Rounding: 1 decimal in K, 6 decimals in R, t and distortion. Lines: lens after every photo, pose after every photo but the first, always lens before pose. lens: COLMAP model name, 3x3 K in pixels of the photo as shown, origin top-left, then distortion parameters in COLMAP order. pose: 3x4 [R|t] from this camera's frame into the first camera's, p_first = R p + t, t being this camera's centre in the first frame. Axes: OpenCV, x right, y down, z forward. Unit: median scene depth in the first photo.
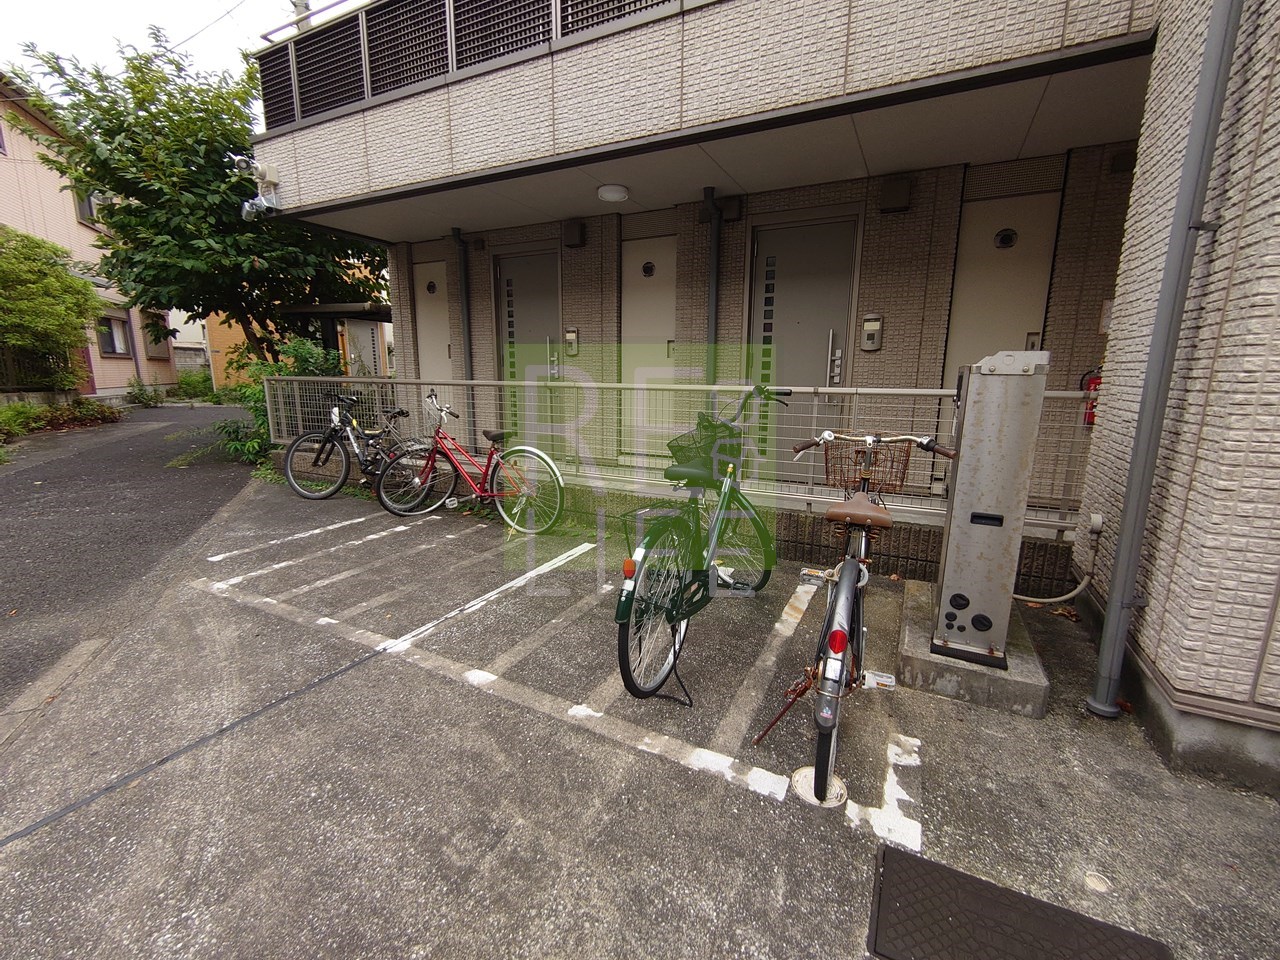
lens RADIAL K [[549.5, 0, 644.5], [0, 549.5, 478.3], [0, 0, 1]] dist [-0.000997, -0.001453]
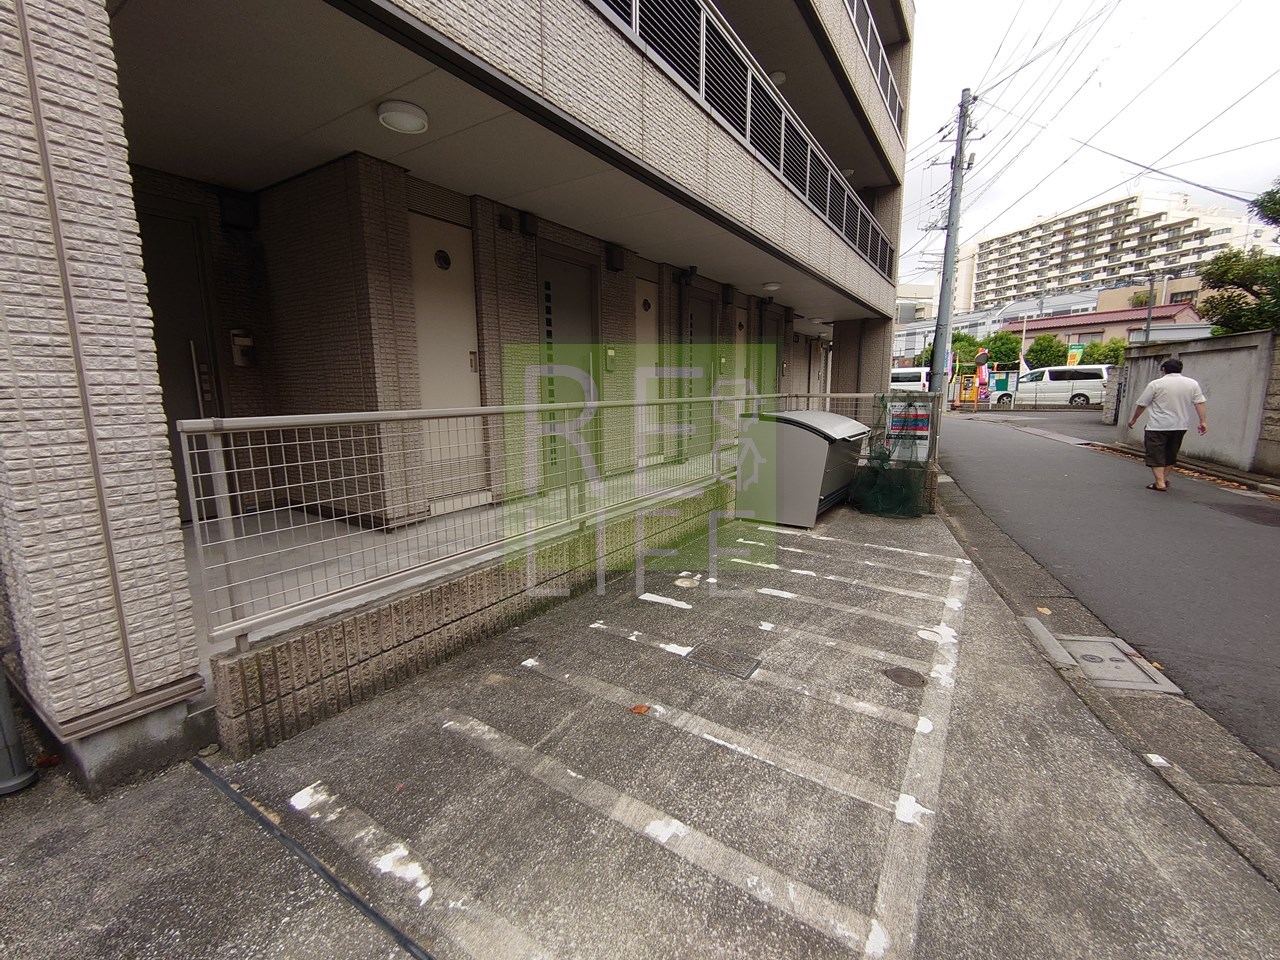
lens RADIAL K [[549.5, 0, 648.4], [0, 549.5, 475.1], [0, 0, 1]] dist [-0.000997, -0.001453]
pose [[0.099065, -0.162169, 0.981778, 0.231841], [0.192446, 0.971126, 0.140991, 0.034927], [-0.976294, 0.174972, 0.127414, -0.189566]]
